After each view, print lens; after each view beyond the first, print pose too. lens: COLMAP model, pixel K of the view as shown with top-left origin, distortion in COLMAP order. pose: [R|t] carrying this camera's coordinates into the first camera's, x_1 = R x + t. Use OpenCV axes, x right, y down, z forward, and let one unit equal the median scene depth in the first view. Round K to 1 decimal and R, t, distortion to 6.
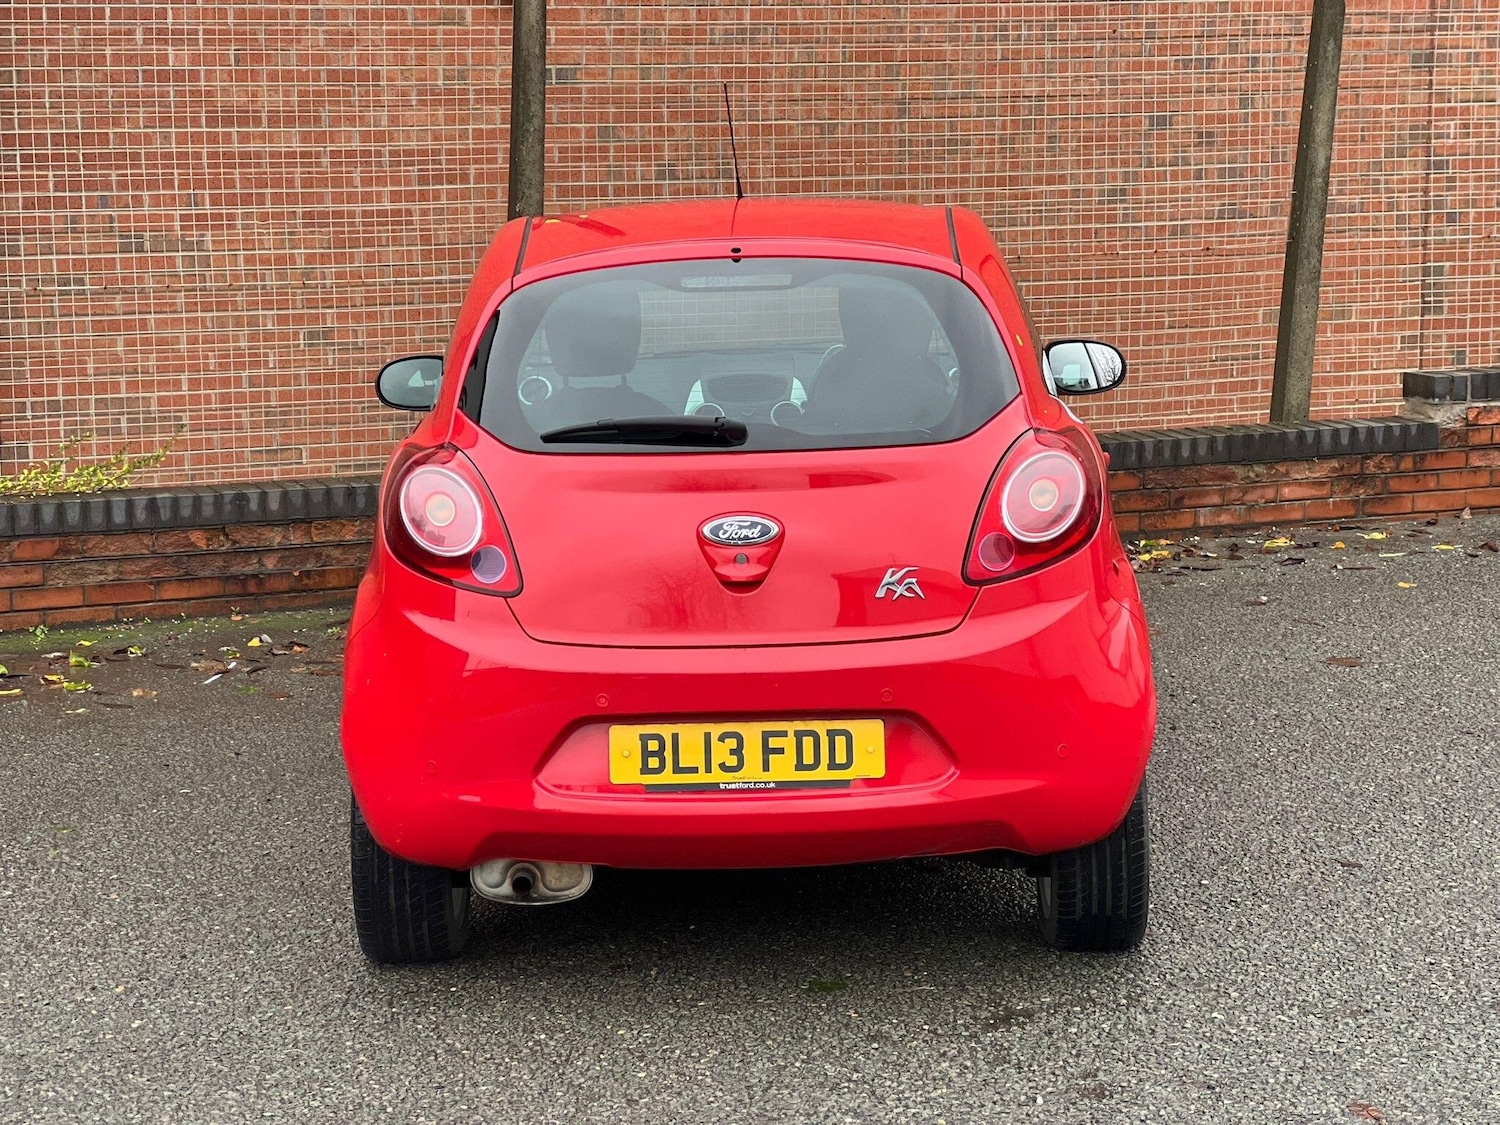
lens RADIAL K [[3060.9, 0, 745.5], [0, 3060.9, 510.4], [0, 0, 1]] dist [0.154531, 0.521372]
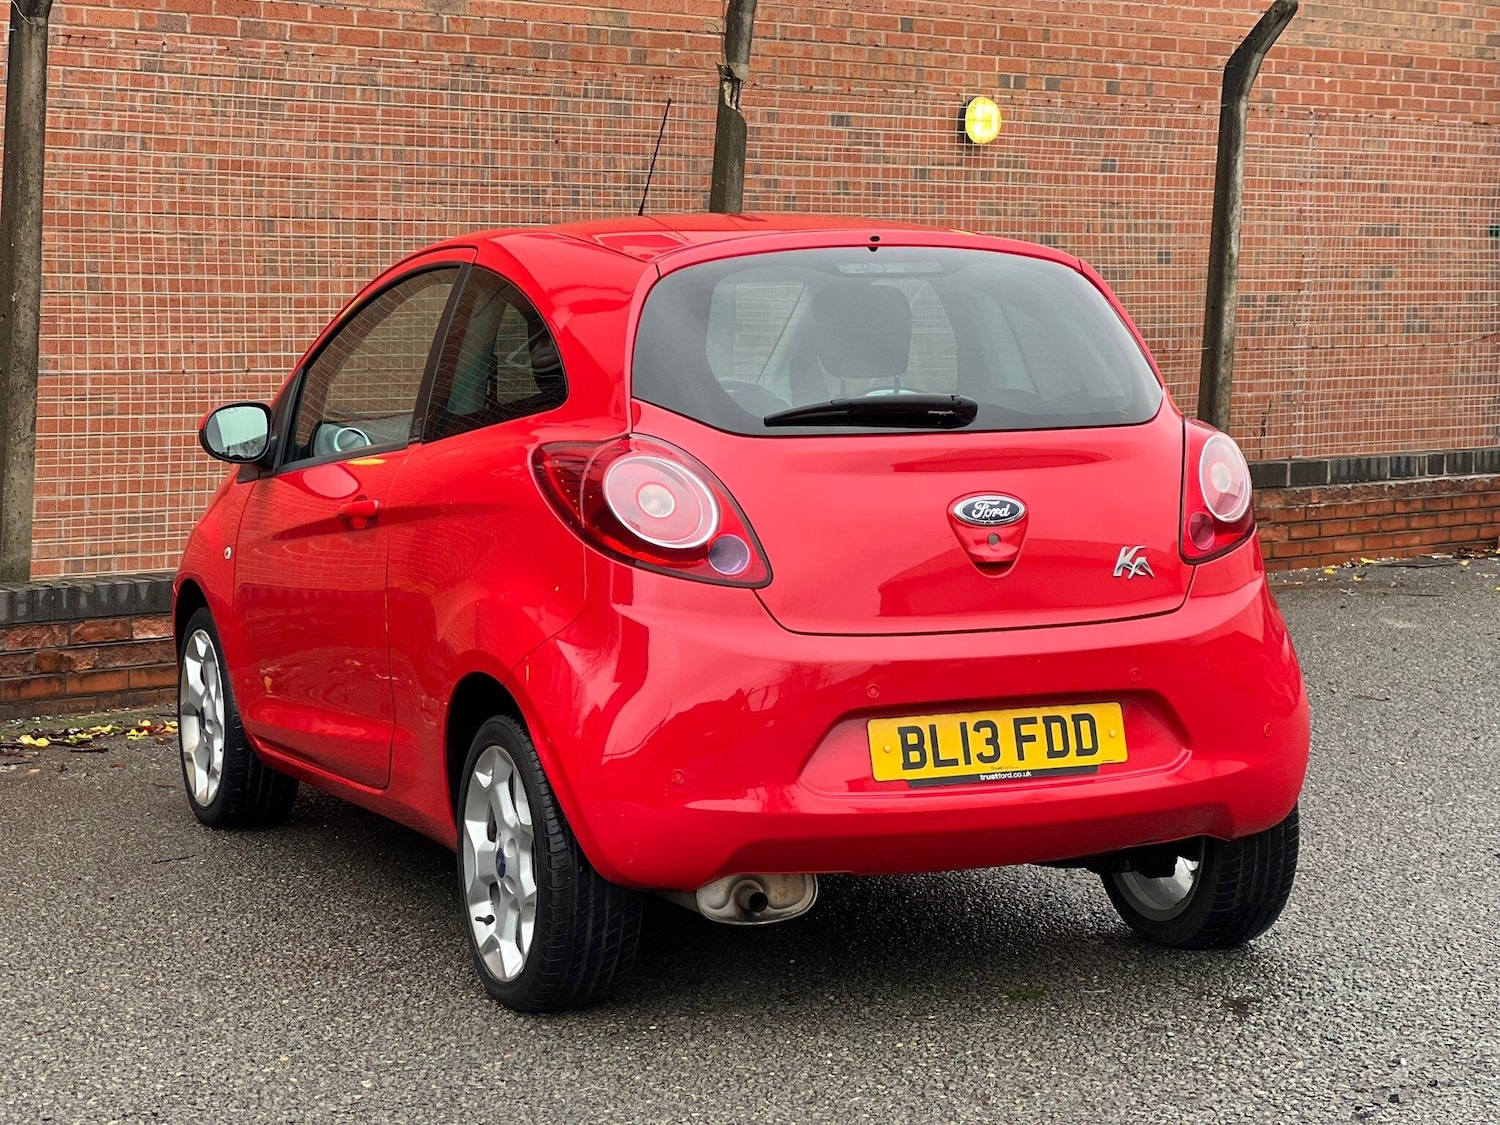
lens RADIAL K [[3084.2, 0, 727.3], [0, 3084.2, 536.5], [0, 0, 1]] dist [0.255240, -0.840712]
pose [[0.919779, -0.019170, 0.391968, -0.431598], [0.046048, 0.997178, -0.059286, 0.064620], [-0.389725, 0.072579, 0.918067, 0.131282]]
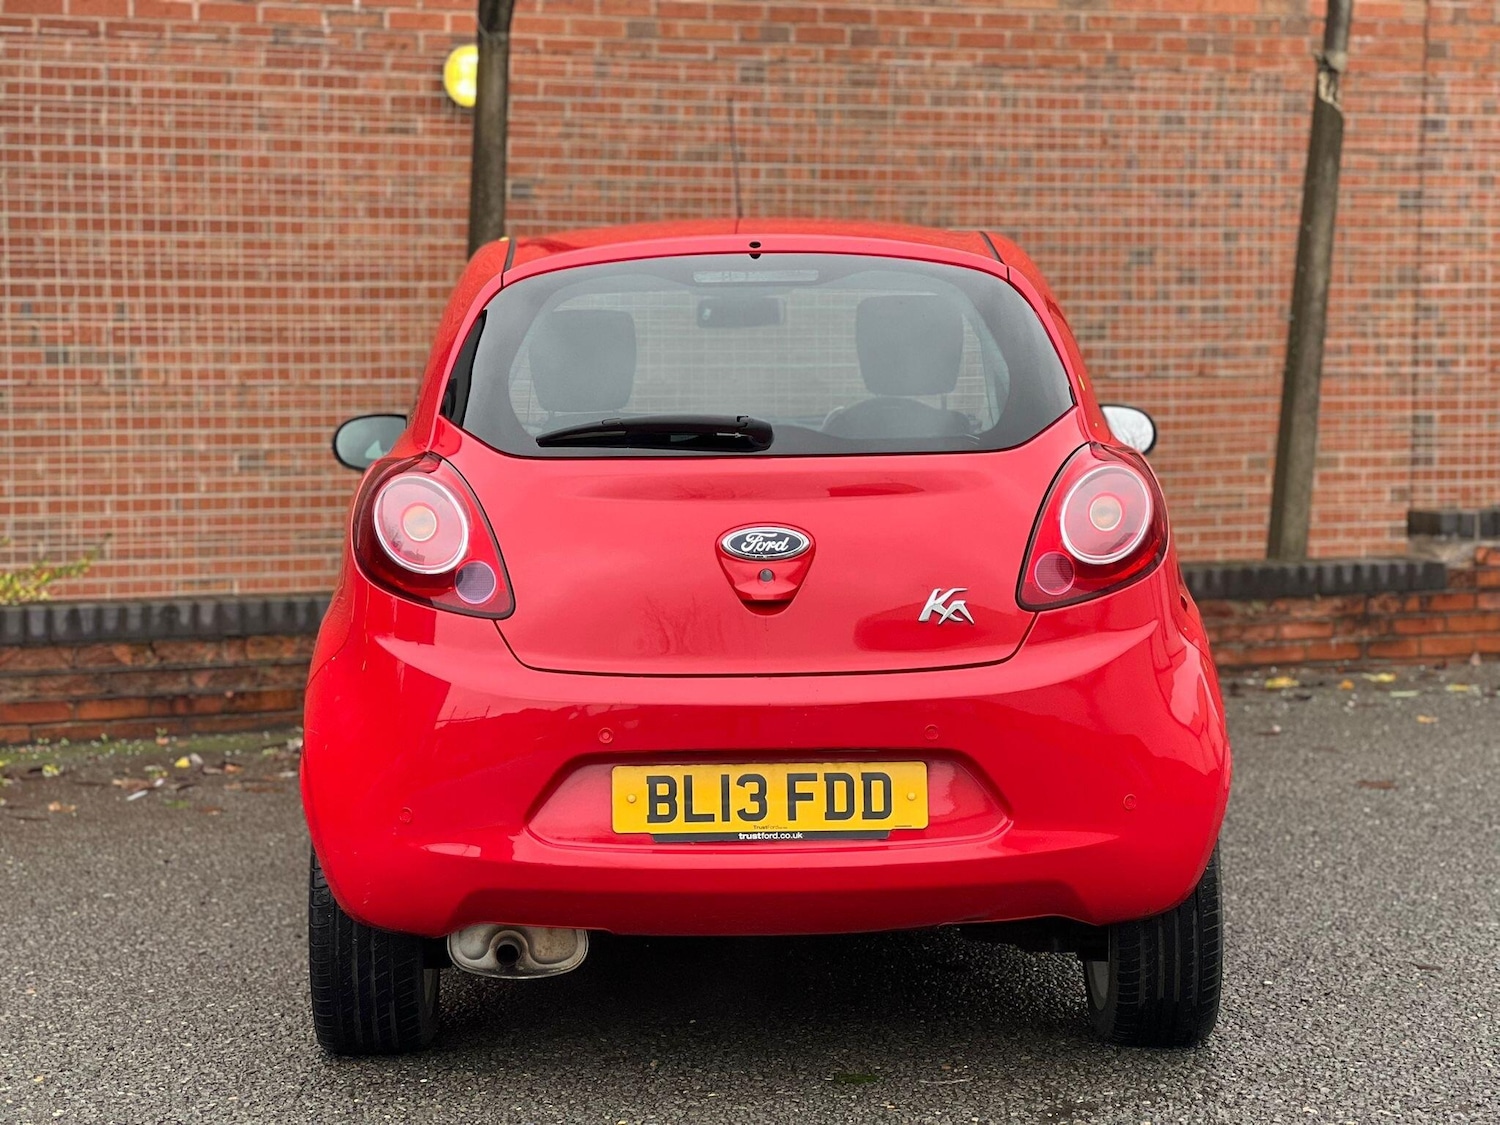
lens RADIAL K [[3084.2, 0, 727.3], [0, 3084.2, 536.5], [0, 0, 1]] dist [0.255240, -0.840712]
pose [[0.999719, 0.010292, 0.021376, -0.029535], [-0.008807, 0.997617, -0.068428, 0.061352], [-0.022029, 0.068220, 0.997427, 0.111898]]
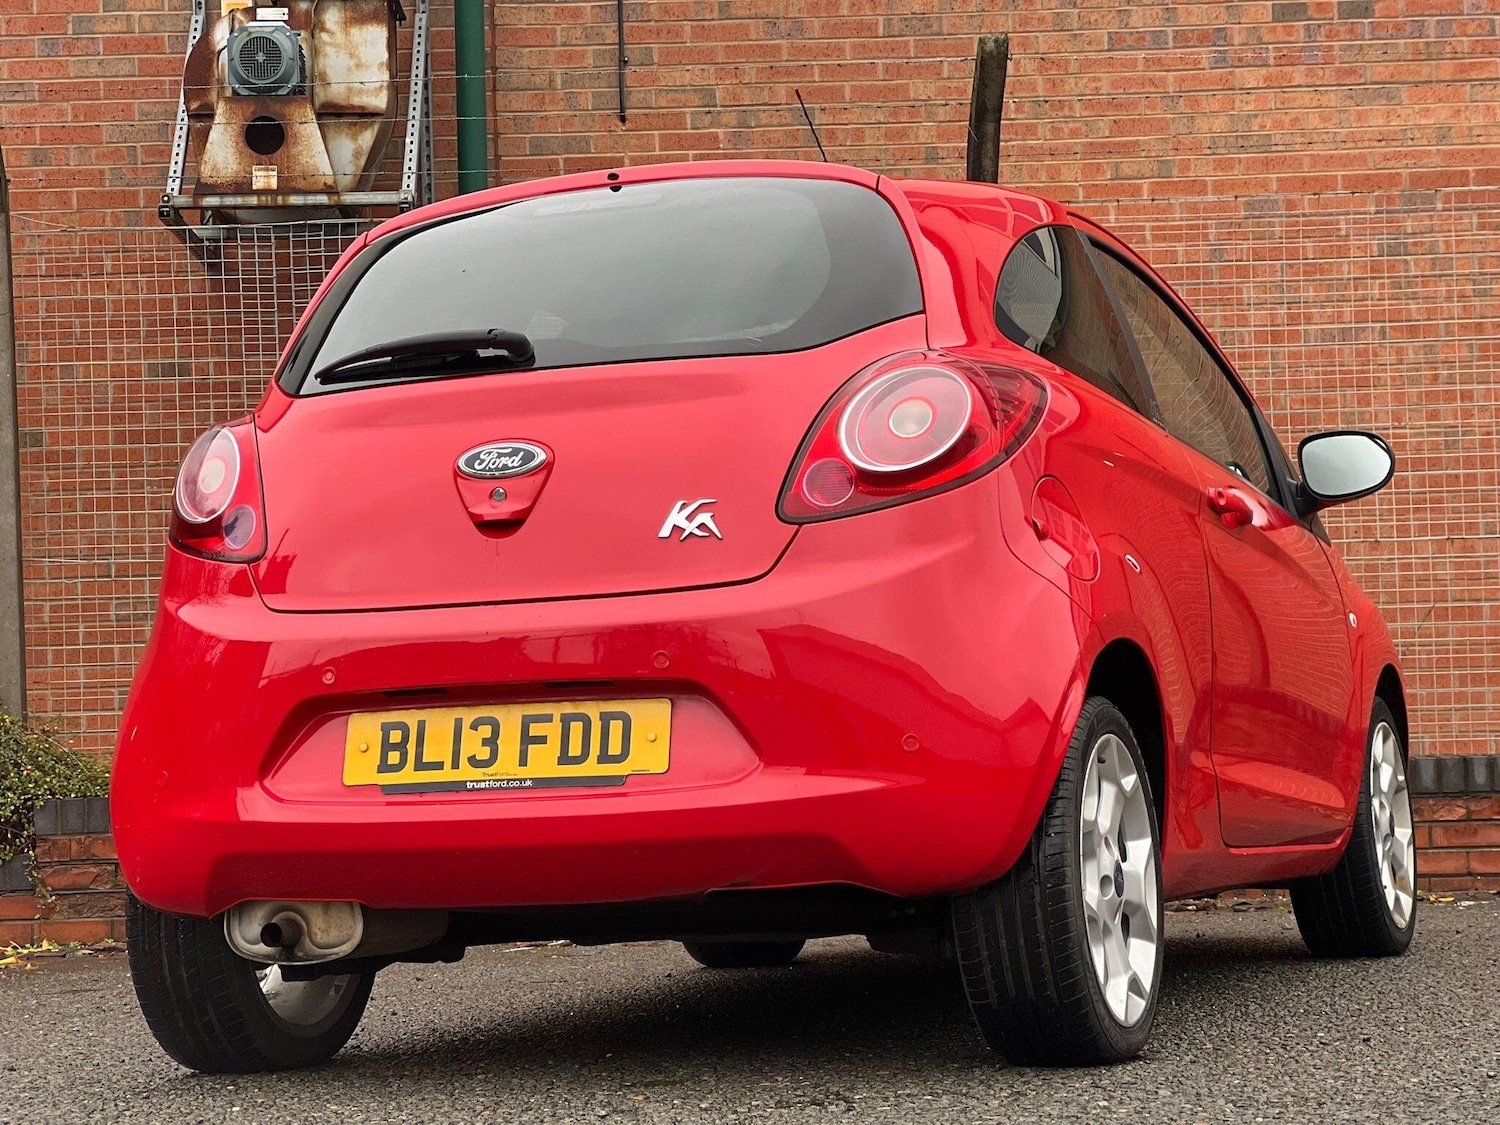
lens RADIAL K [[3118.5, 0, 770.8], [0, 3118.5, 559.7], [0, 0, 1]] dist [0.169131, 0.028420]
pose [[0.939235, -0.037287, -0.341243, 0.316911], [-0.027994, 0.982452, -0.184401, 0.167479], [0.342131, 0.182748, 0.921710, 0.270016]]
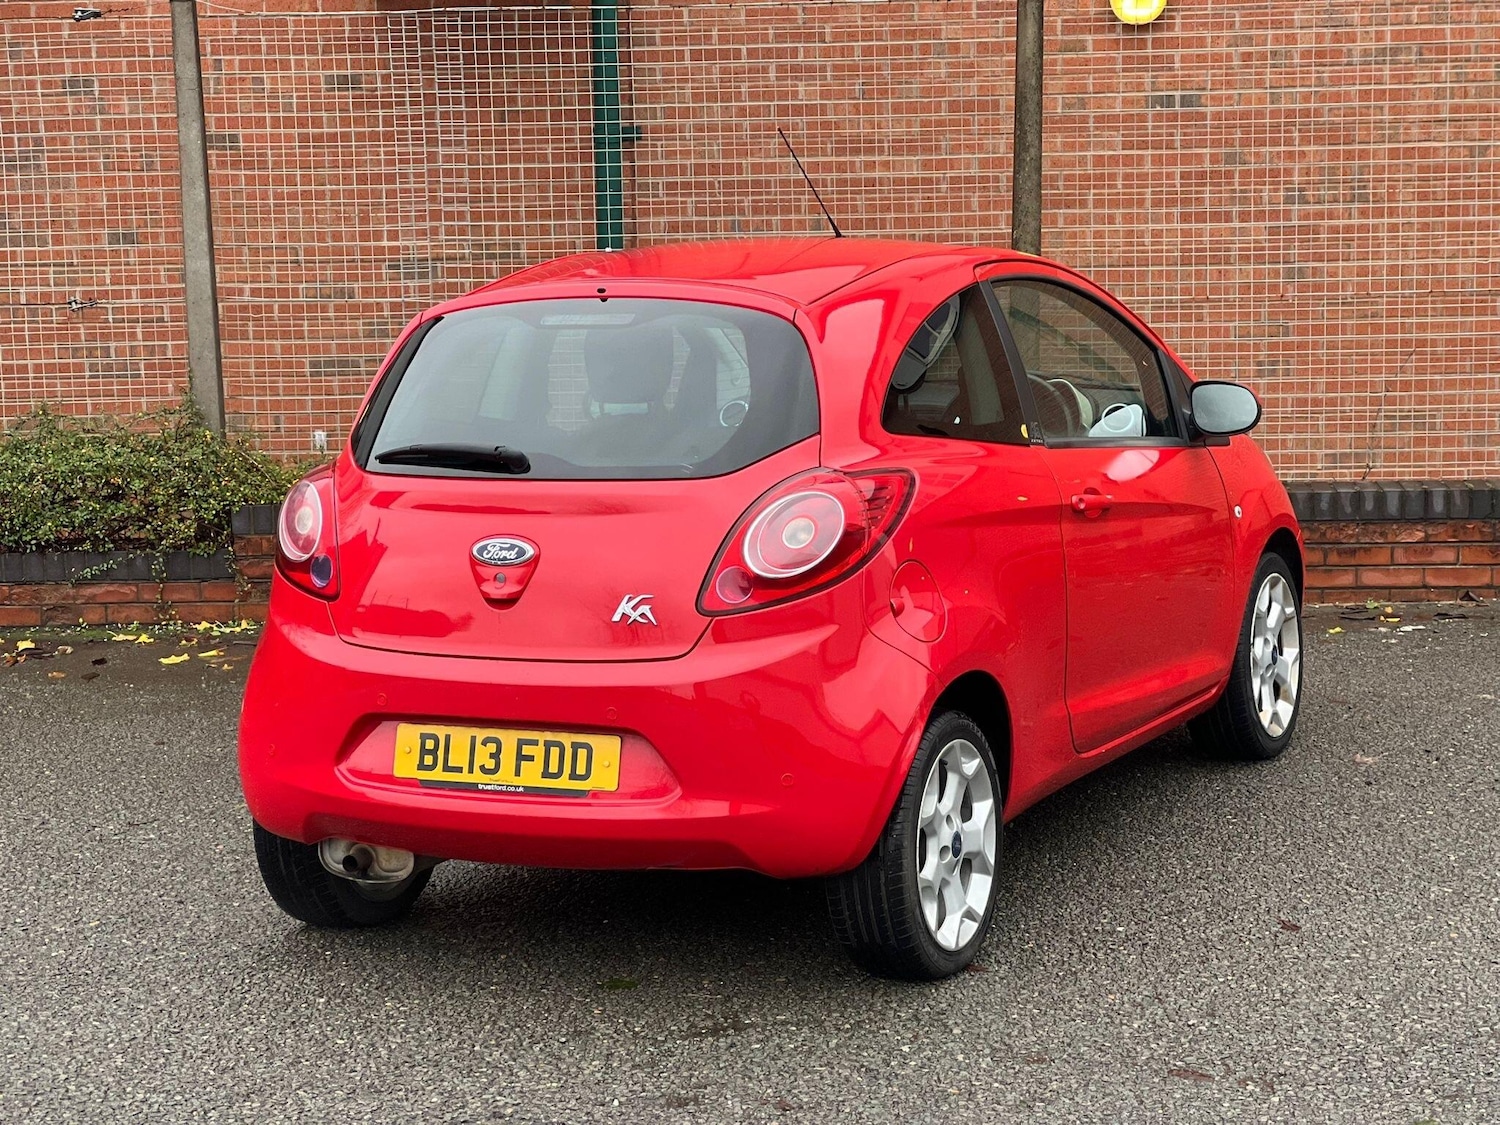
lens RADIAL K [[3051.9, 0, 801.6], [0, 3051.9, 534.9], [0, 0, 1]] dist [0.154454, 0.492265]
pose [[0.913534, 0.049232, -0.403773, 0.498025], [-0.046548, 0.998780, 0.016465, -0.020674], [0.404091, 0.003754, 0.914711, 0.053279]]
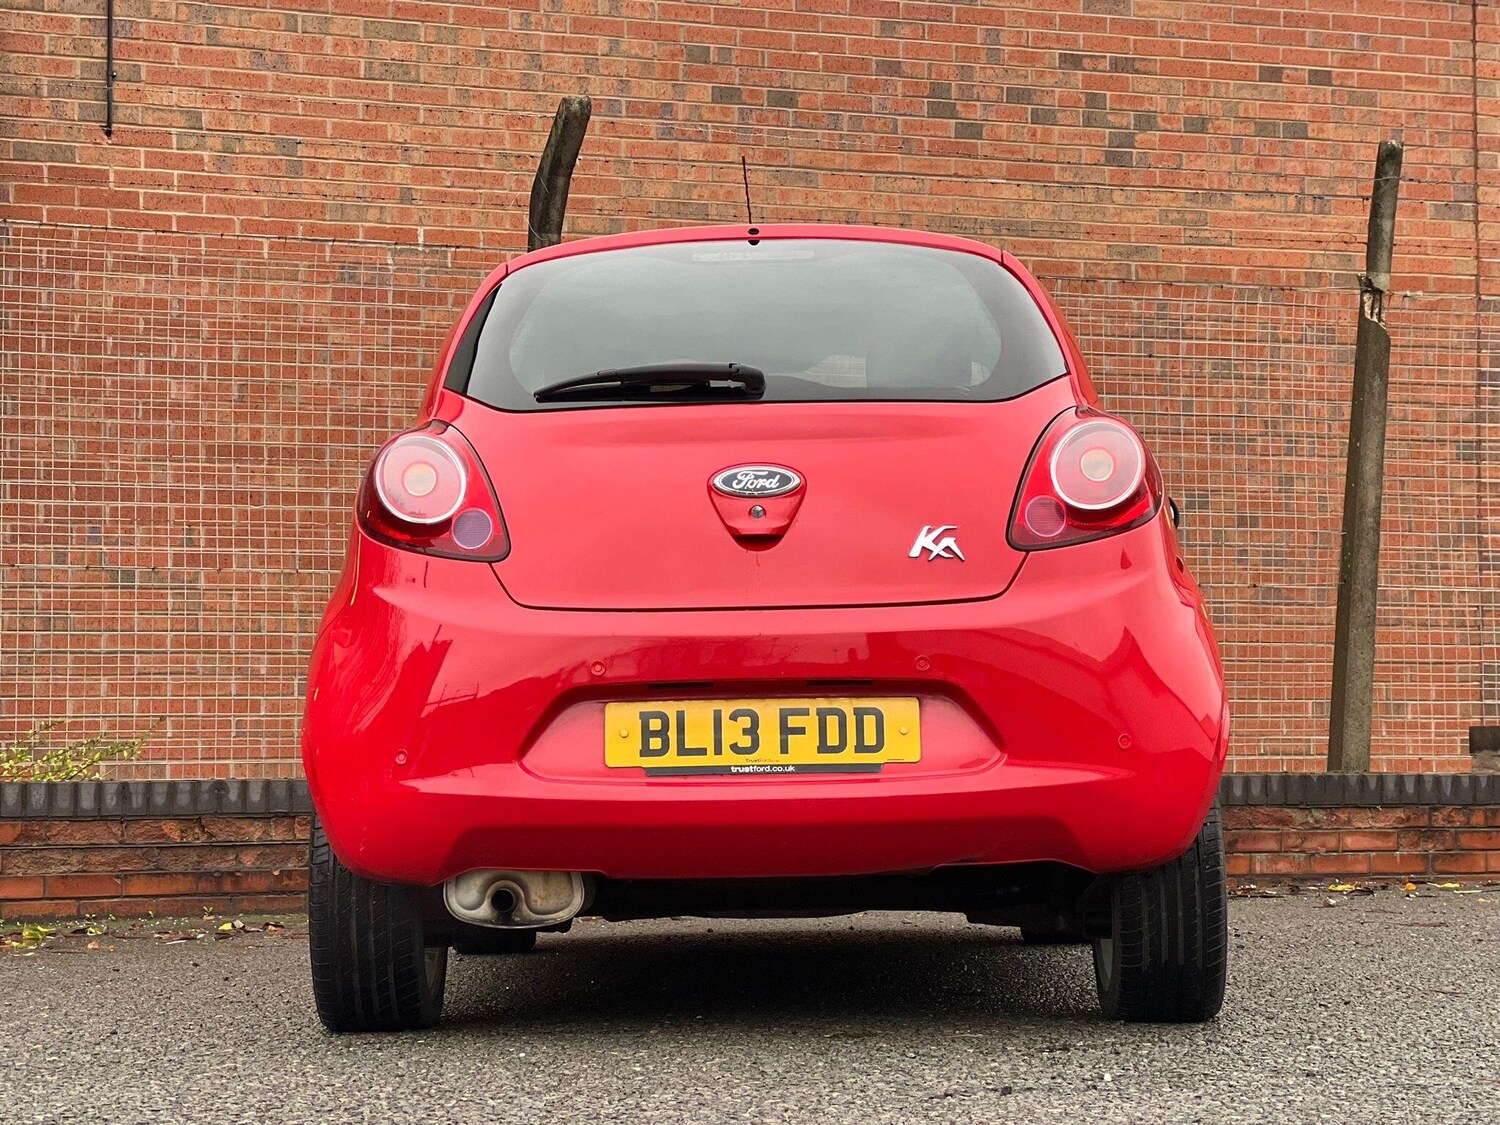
lens RADIAL K [[3096.3, 0, 714.4], [0, 3096.3, 558.0], [0, 0, 1]] dist [0.135459, 0.571252]
pose [[0.999840, 0.004602, -0.017308, 0.001721], [-0.007987, 0.979569, -0.200950, 0.196154], [0.016029, 0.201056, 0.979449, 0.118291]]
